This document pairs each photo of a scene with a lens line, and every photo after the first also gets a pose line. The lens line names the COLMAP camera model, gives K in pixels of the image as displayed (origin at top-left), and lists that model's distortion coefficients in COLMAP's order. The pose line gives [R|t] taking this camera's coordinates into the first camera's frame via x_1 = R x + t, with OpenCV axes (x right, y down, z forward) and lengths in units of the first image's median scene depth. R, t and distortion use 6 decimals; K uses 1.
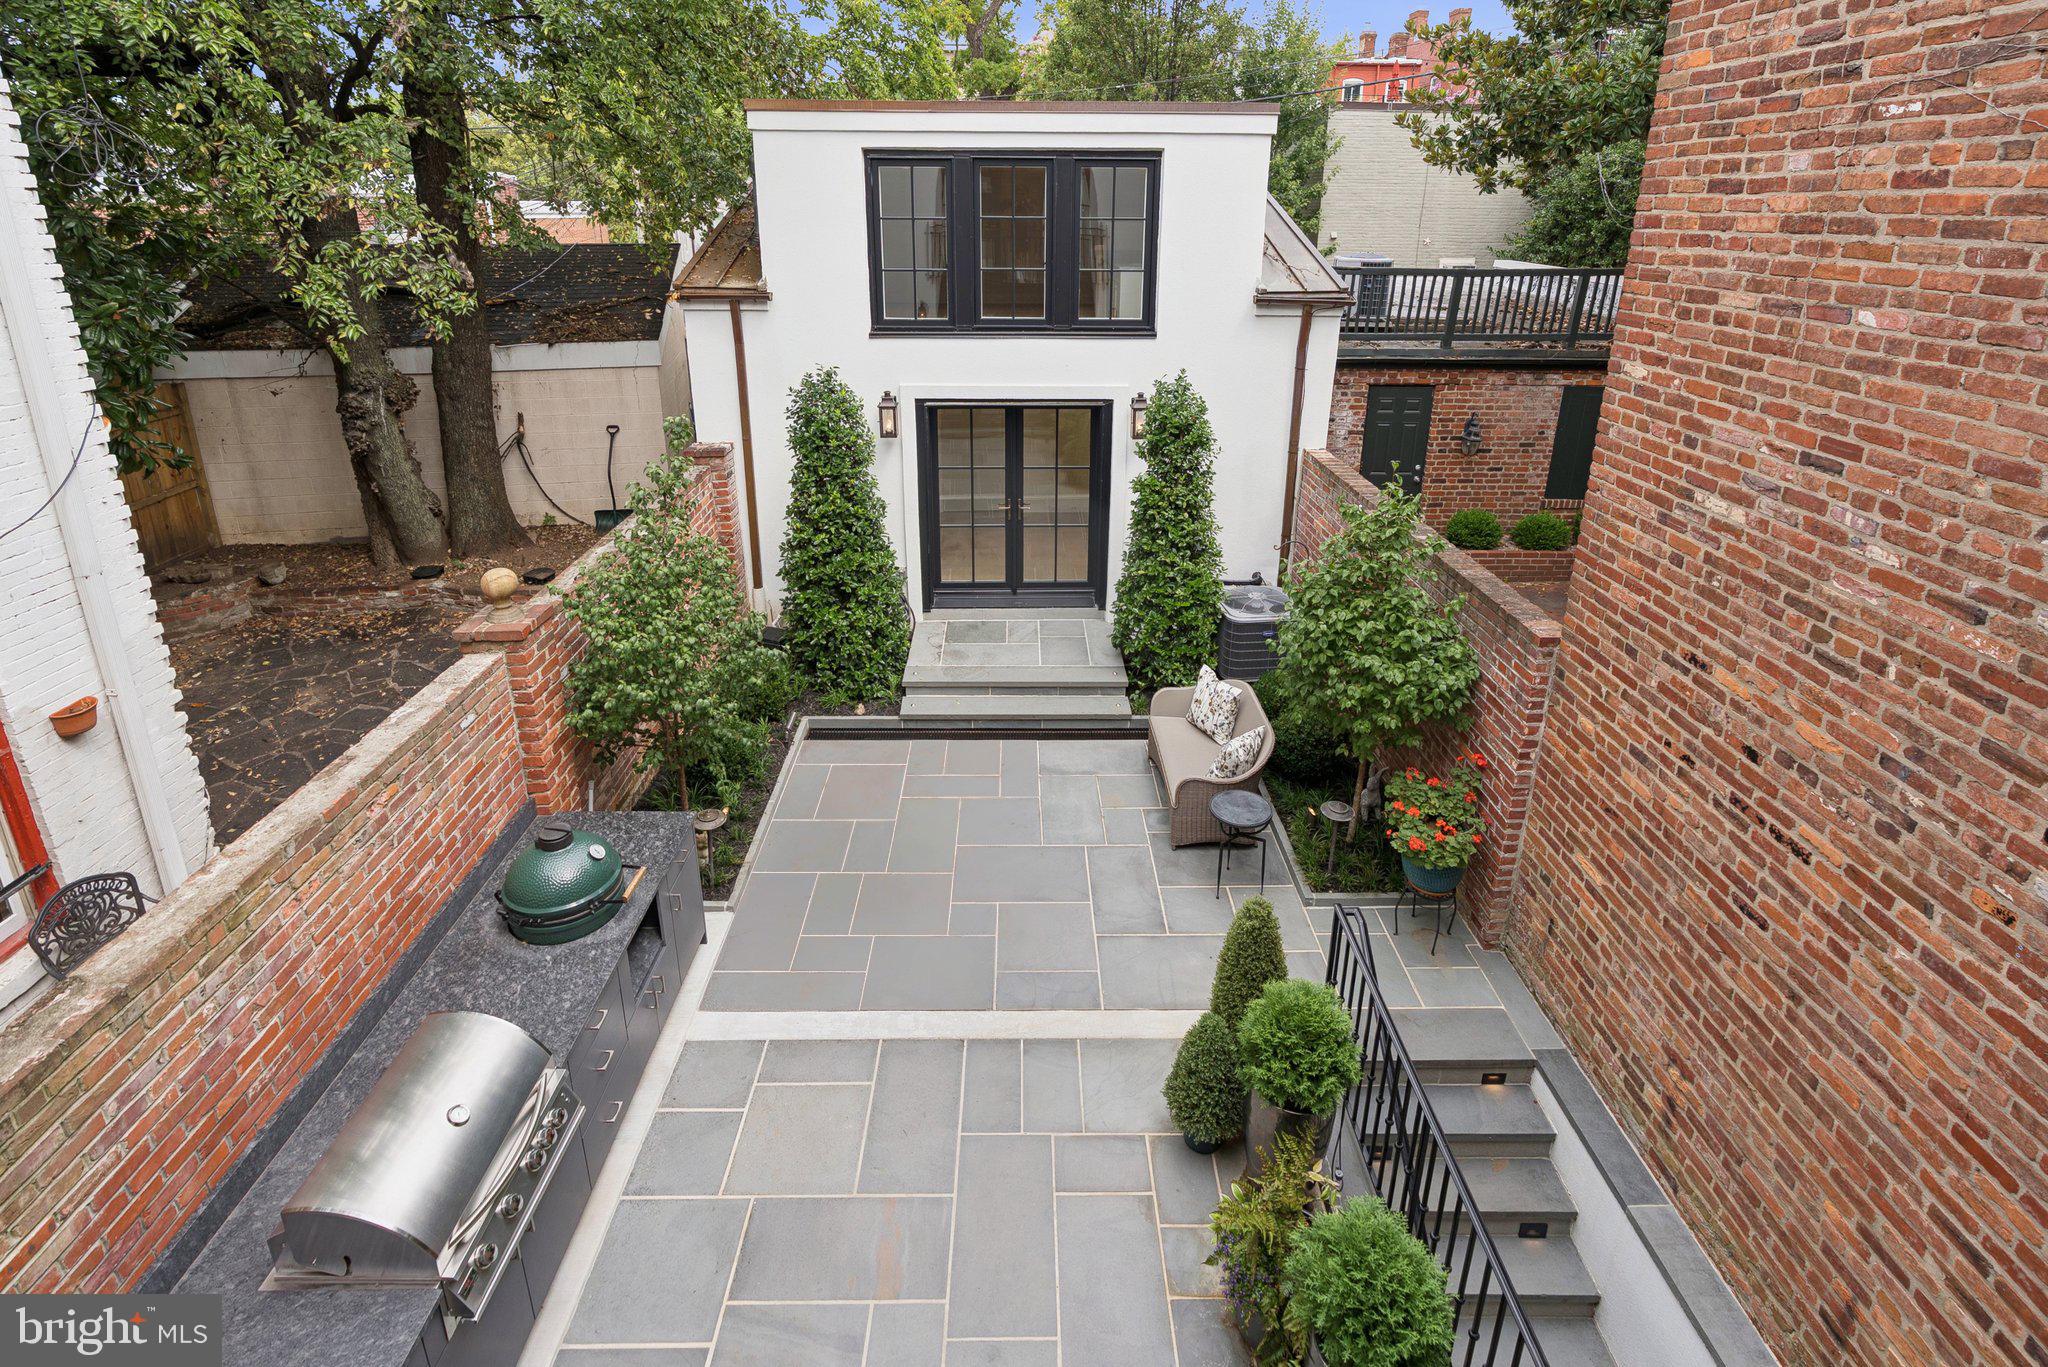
lens RADIAL K [[990.2, 0, 1035.4], [0, 990.2, 520.6], [0, 0, 1]] dist [-0.003637, -0.000719]
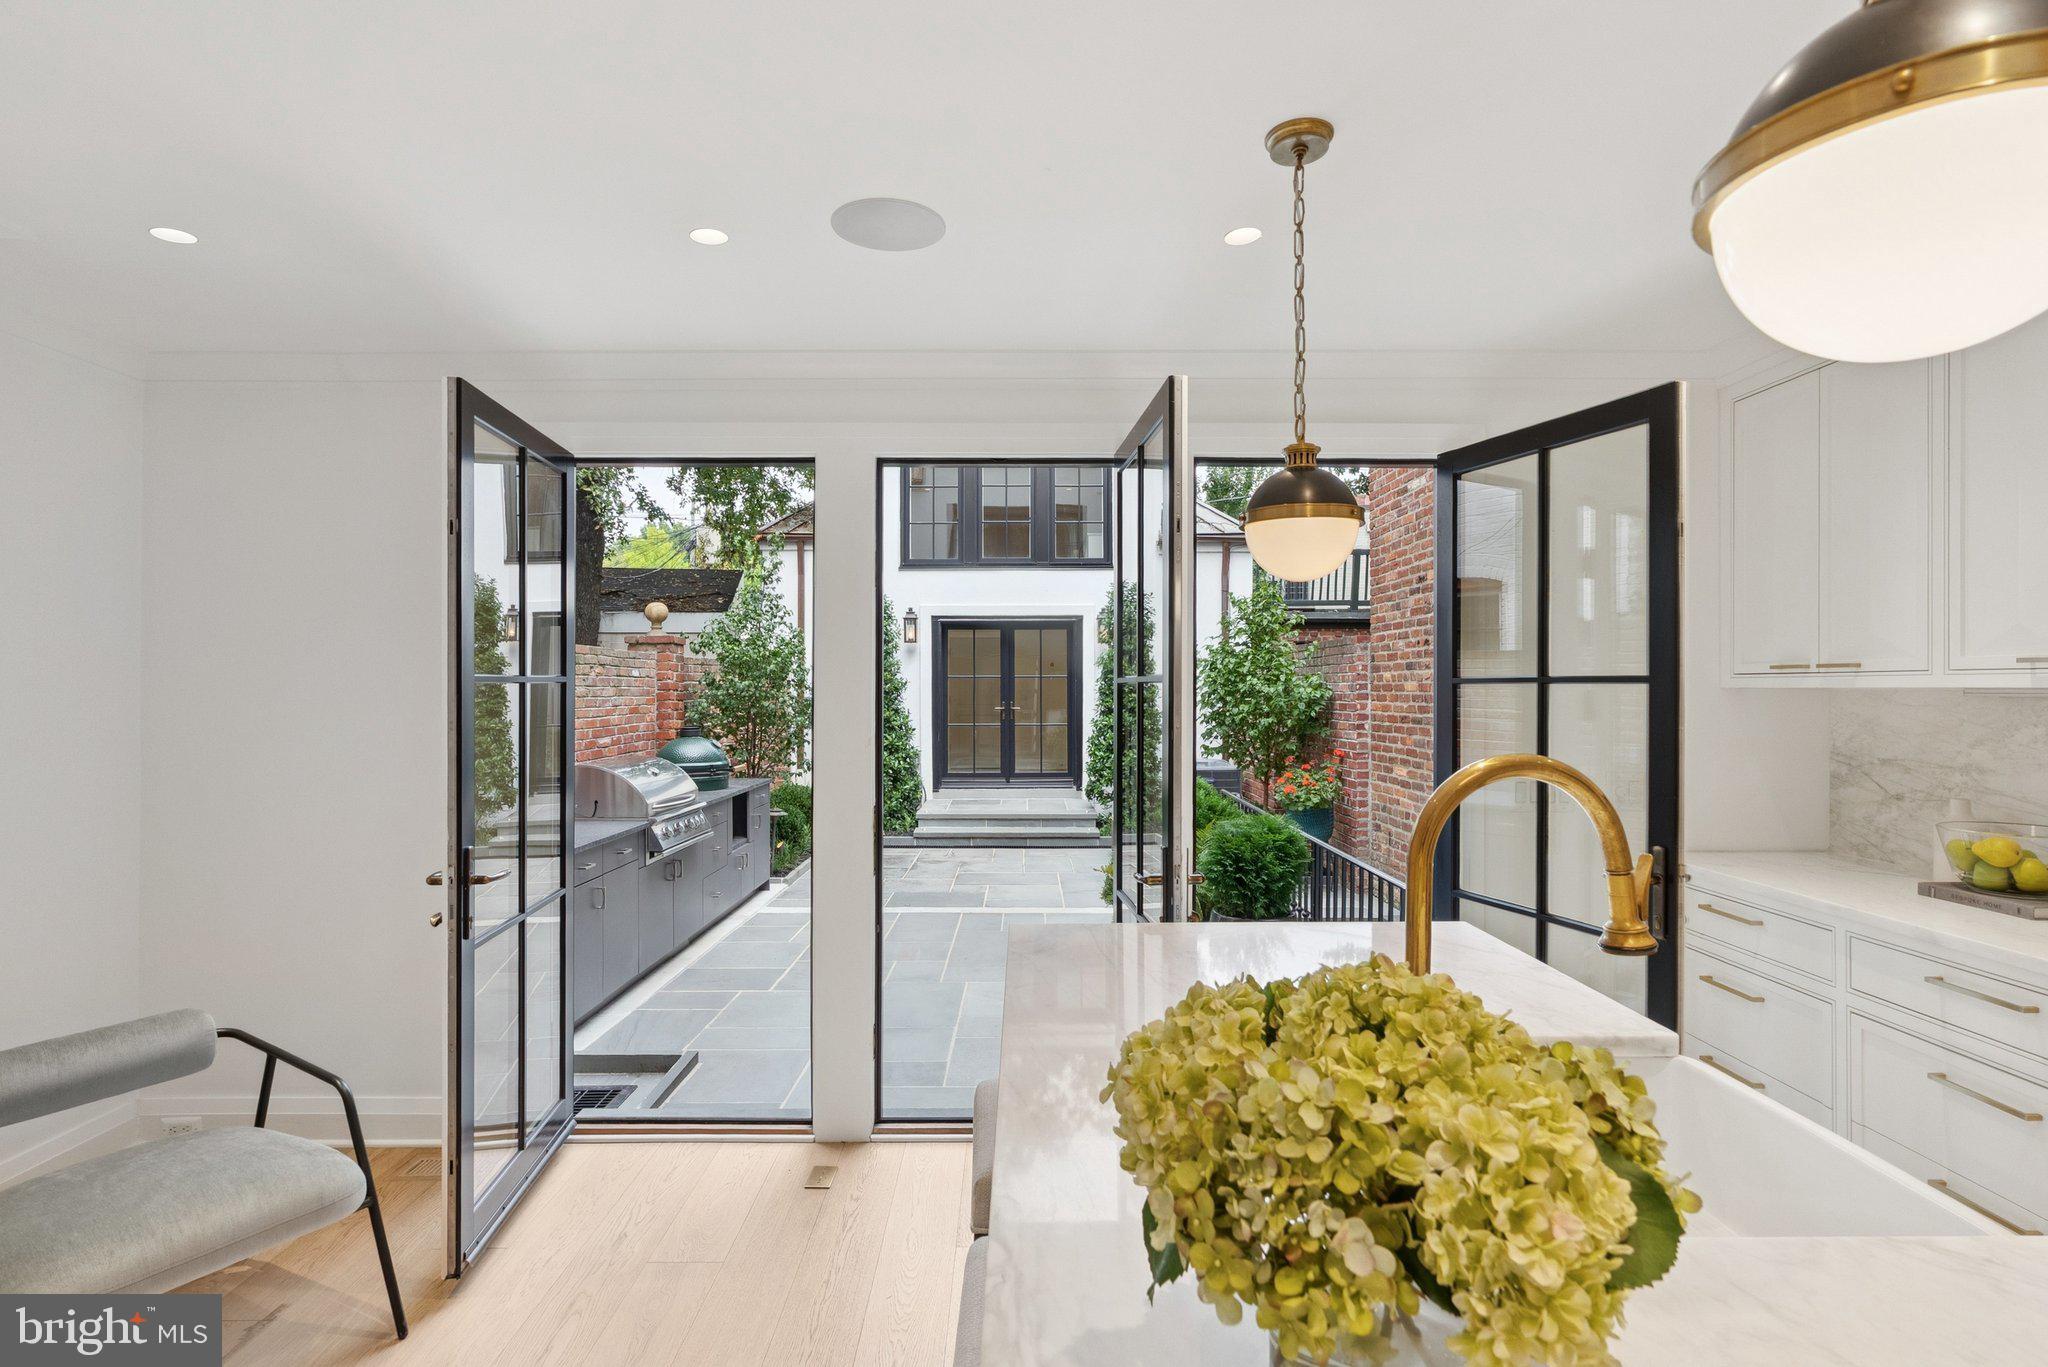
lens RADIAL K [[1002.5, 0, 1024.8], [0, 1002.5, 676.9], [0, 0, 1]] dist [-0.005426, 0.000758]
pose [[0.999838, -0.008017, -0.016128, 0.045105], [0.002503, 0.948625, -0.316392, 0.736490], [0.017836, 0.316301, 0.948491, -0.461017]]
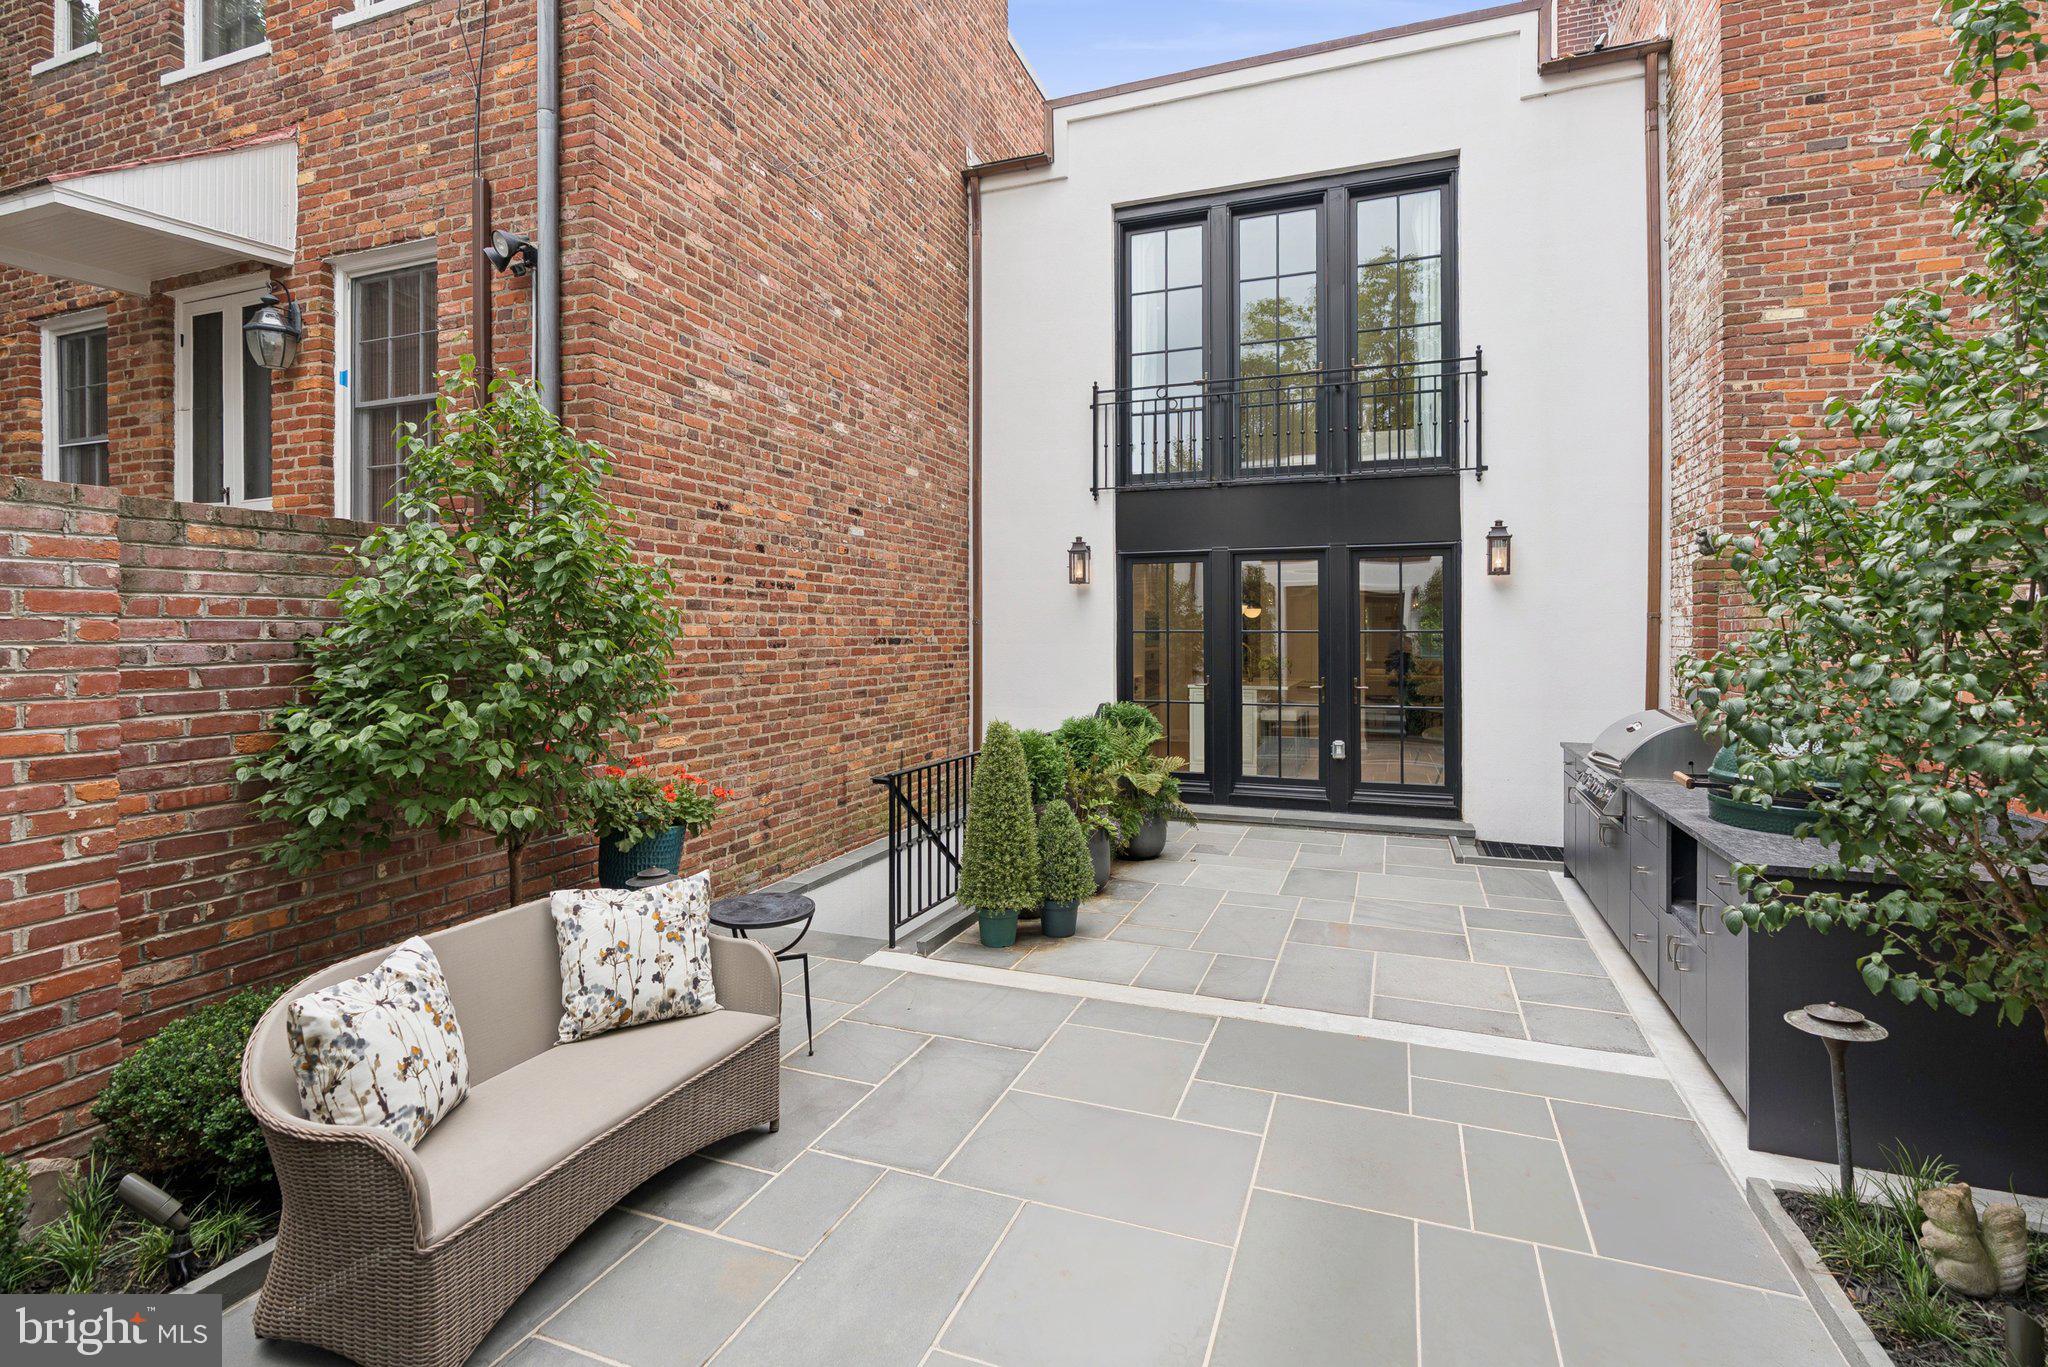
lens RADIAL K [[947.2, 0, 1041.6], [0, 947.2, 616.9], [0, 0, 1]] dist [-0.005834, 0.001789]
pose [[-0.932324, -0.001591, 0.361620, -0.208496], [0.102963, 0.957432, 0.269670, -0.018477], [-0.346656, 0.288653, -0.892473, 1.892521]]
